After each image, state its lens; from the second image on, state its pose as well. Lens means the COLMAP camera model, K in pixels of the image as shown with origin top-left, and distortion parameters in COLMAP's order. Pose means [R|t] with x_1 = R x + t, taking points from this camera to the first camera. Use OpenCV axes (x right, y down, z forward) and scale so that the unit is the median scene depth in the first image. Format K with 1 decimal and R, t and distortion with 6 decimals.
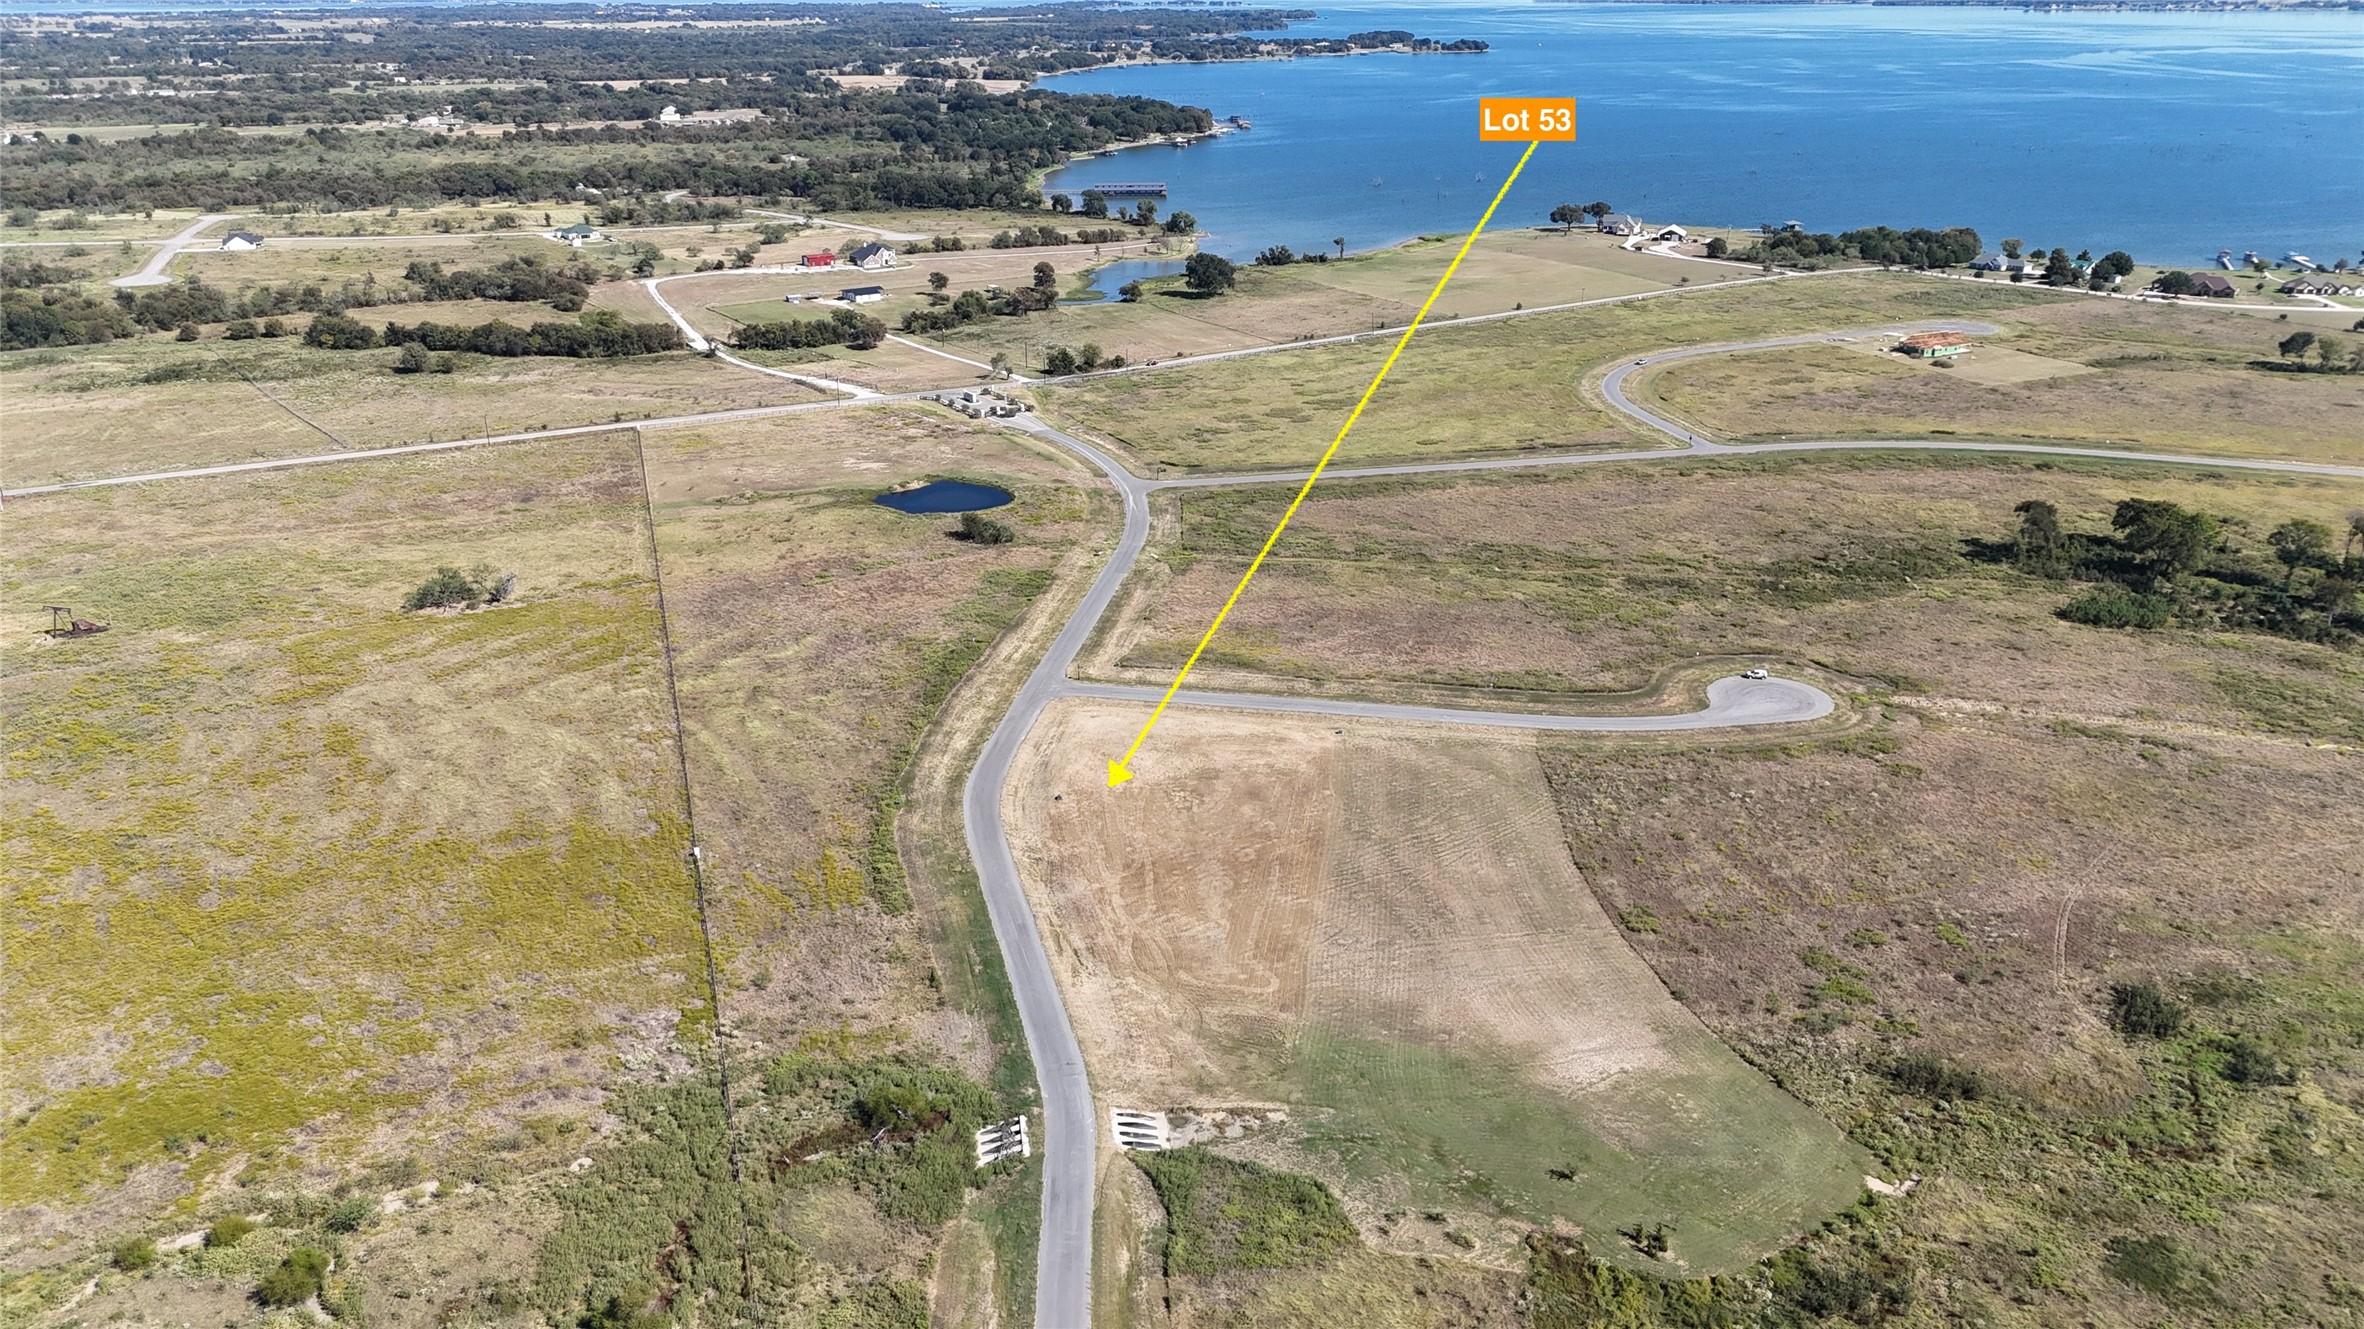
lens RADIAL K [[1729.5, 0, 1180.0], [0, 1729.5, 669.1], [0, 0, 1]] dist [0.073363, -0.068341]
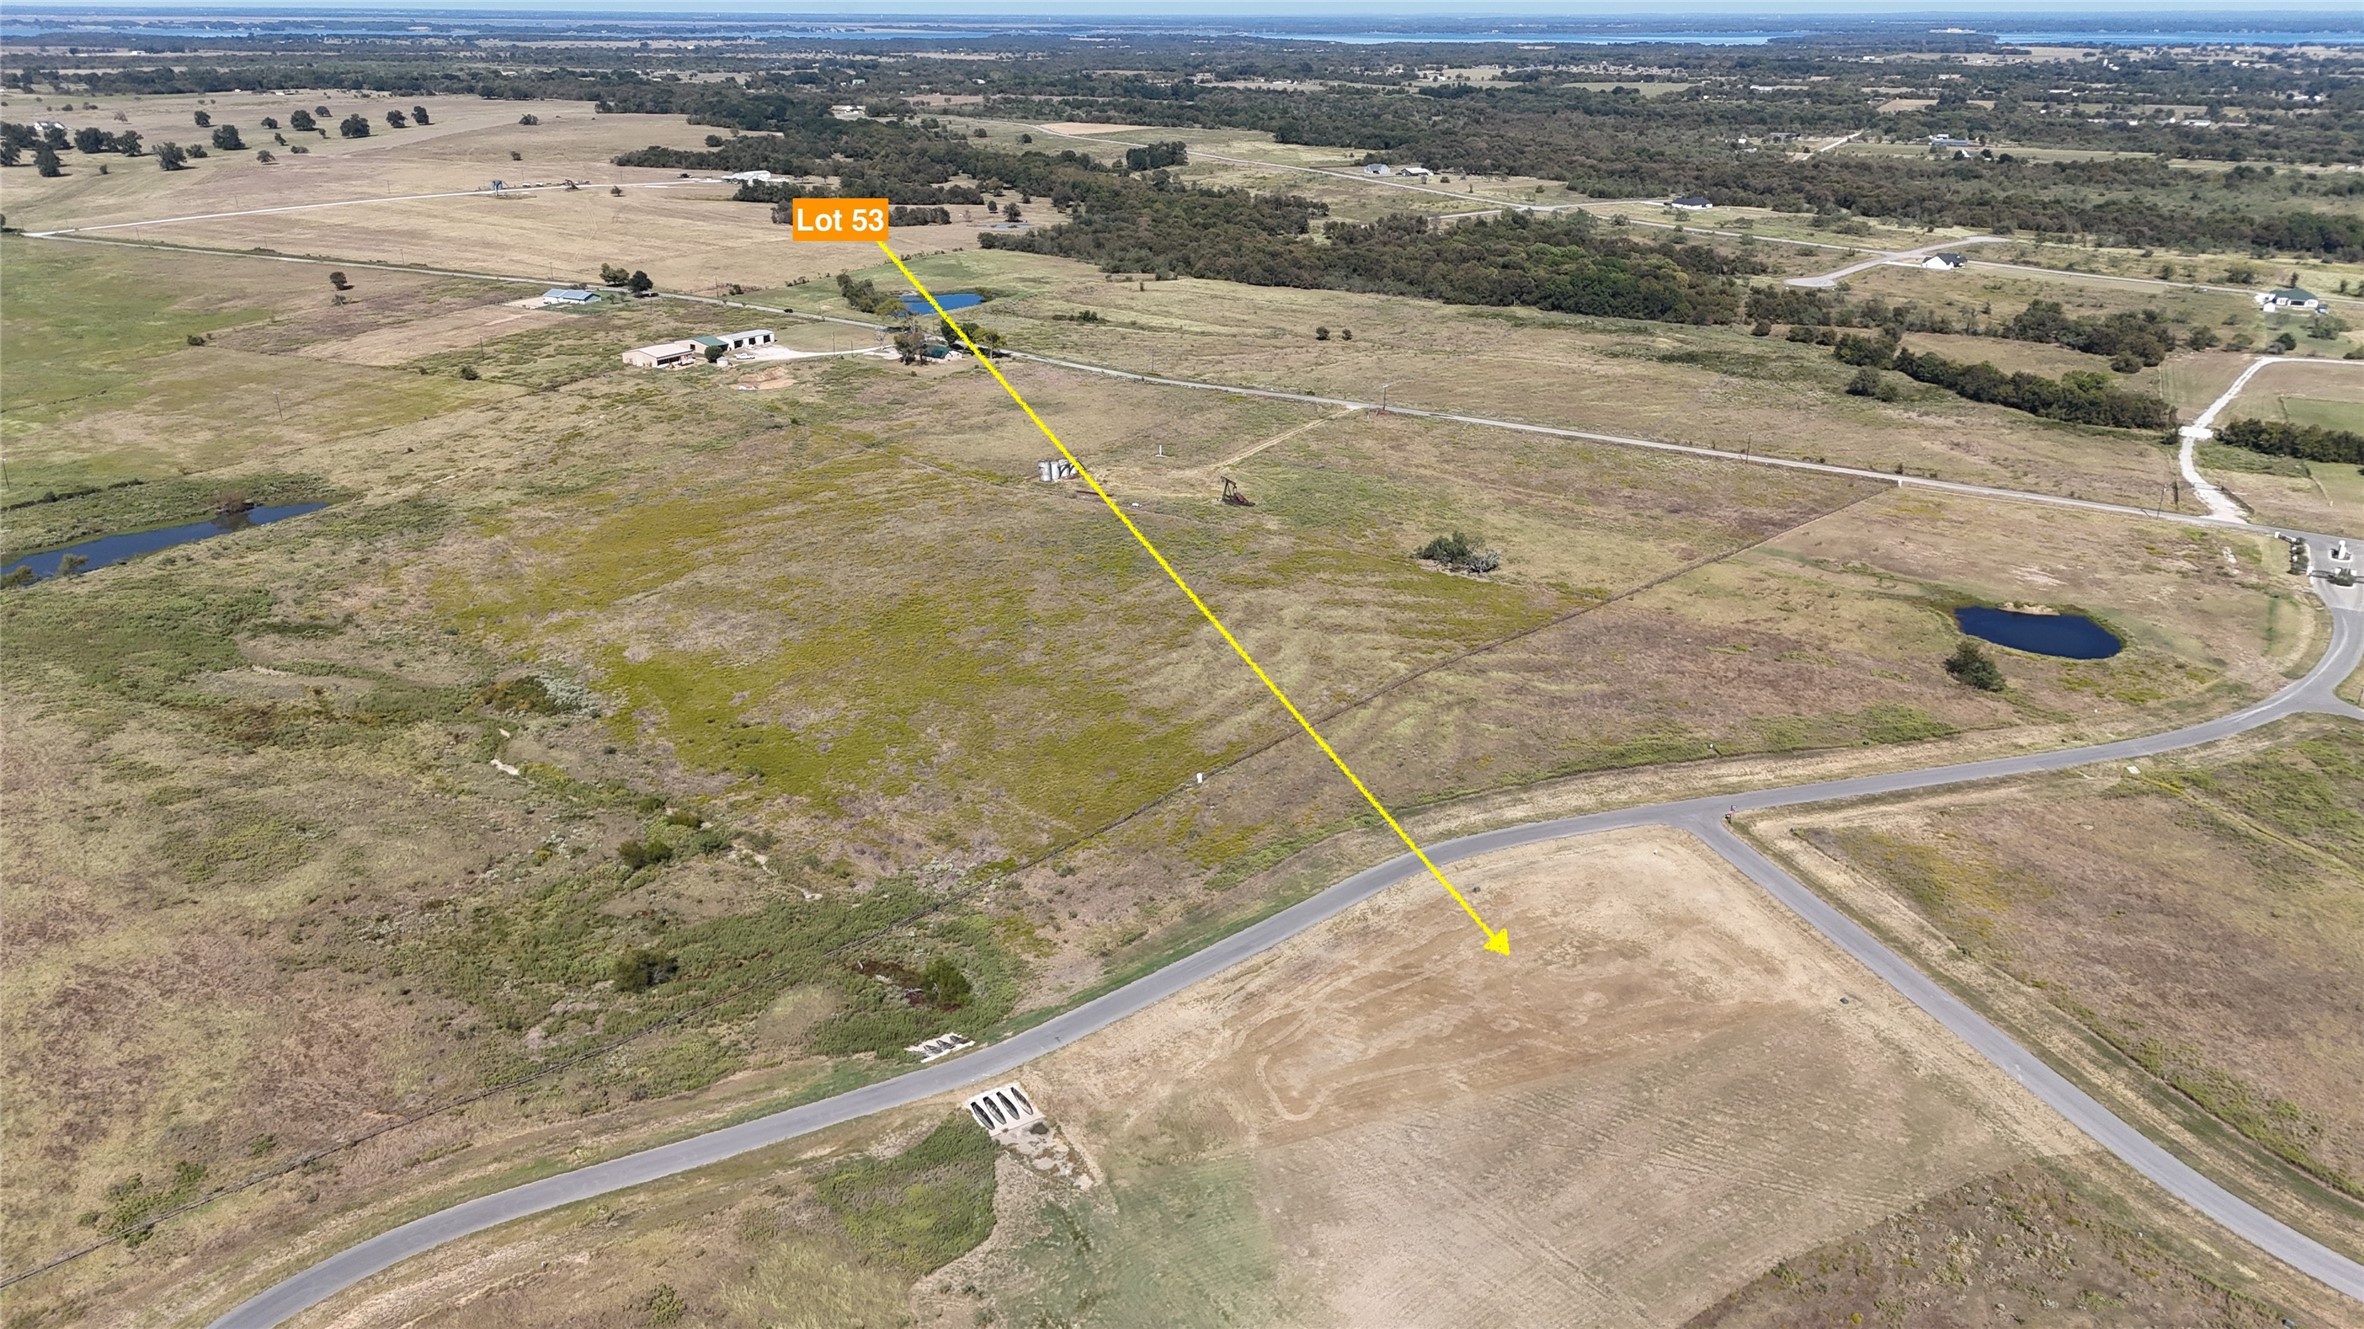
lens RADIAL K [[1729.5, 0, 1180.0], [0, 1729.5, 669.1], [0, 0, 1]] dist [0.073363, -0.068341]
pose [[0.457149, 0.322984, -0.828671, 0.469357], [-0.335346, 0.925557, 0.175748, -0.115505], [0.823746, 0.197548, 0.531429, 0.279327]]
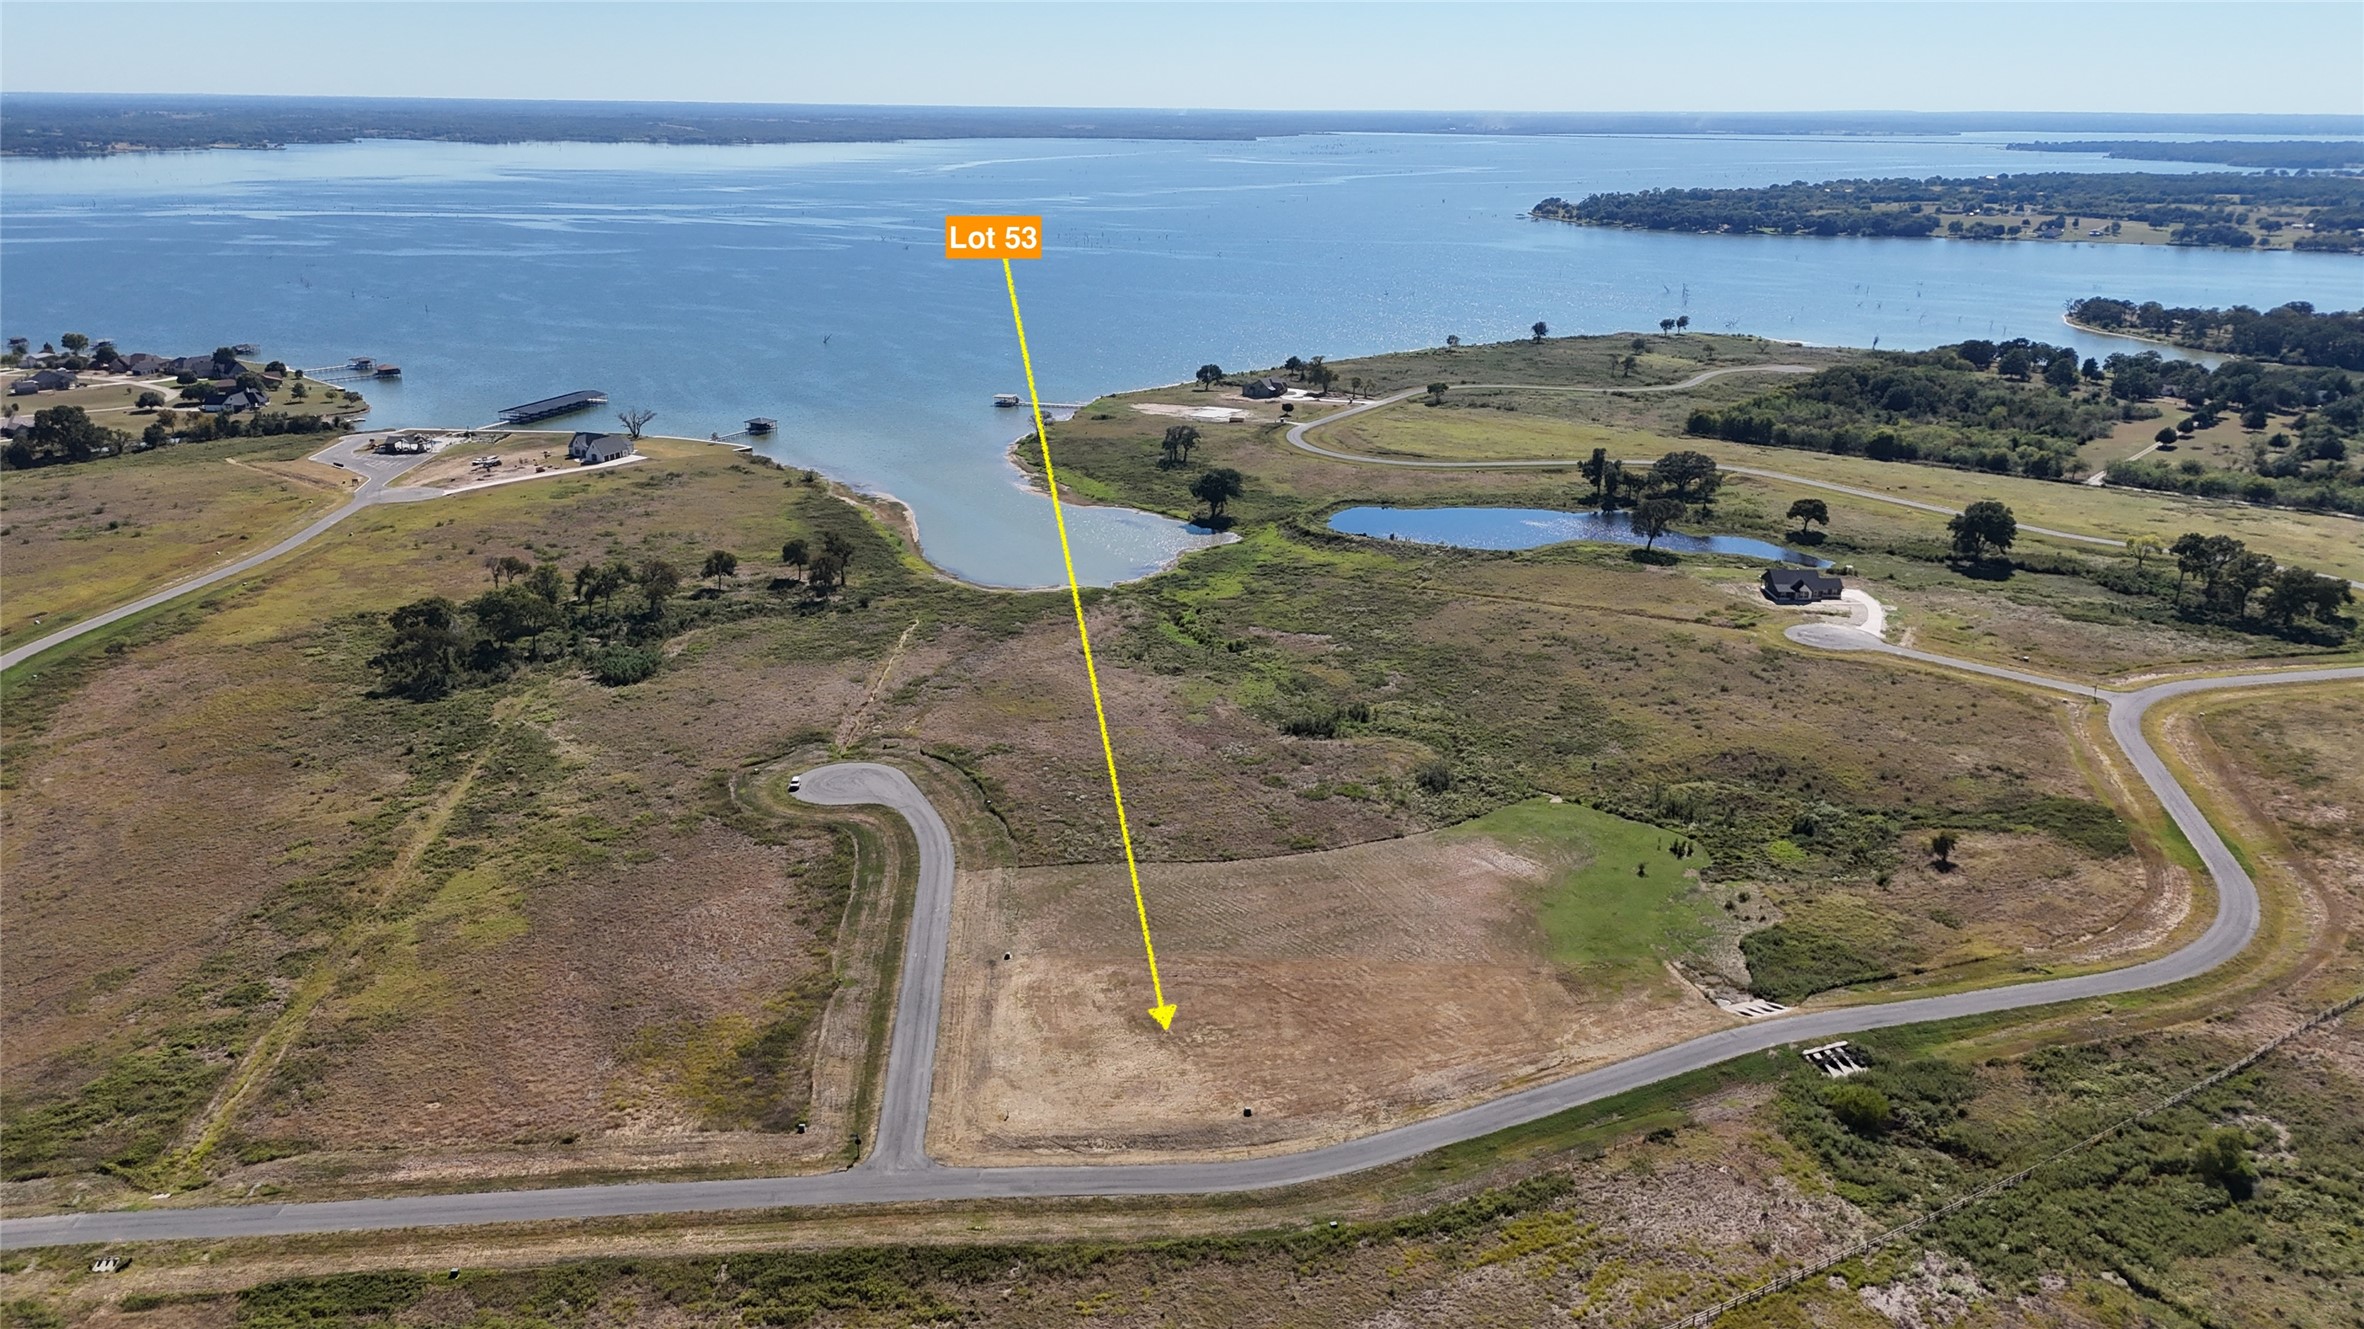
lens RADIAL K [[1729.5, 0, 1180.0], [0, 1729.5, 669.1], [0, 0, 1]] dist [0.073363, -0.068341]
pose [[-0.241396, -0.296345, 0.924071, -0.587124], [0.352406, 0.860455, 0.368003, -0.321212], [-0.904178, 0.414483, -0.103277, 0.816694]]
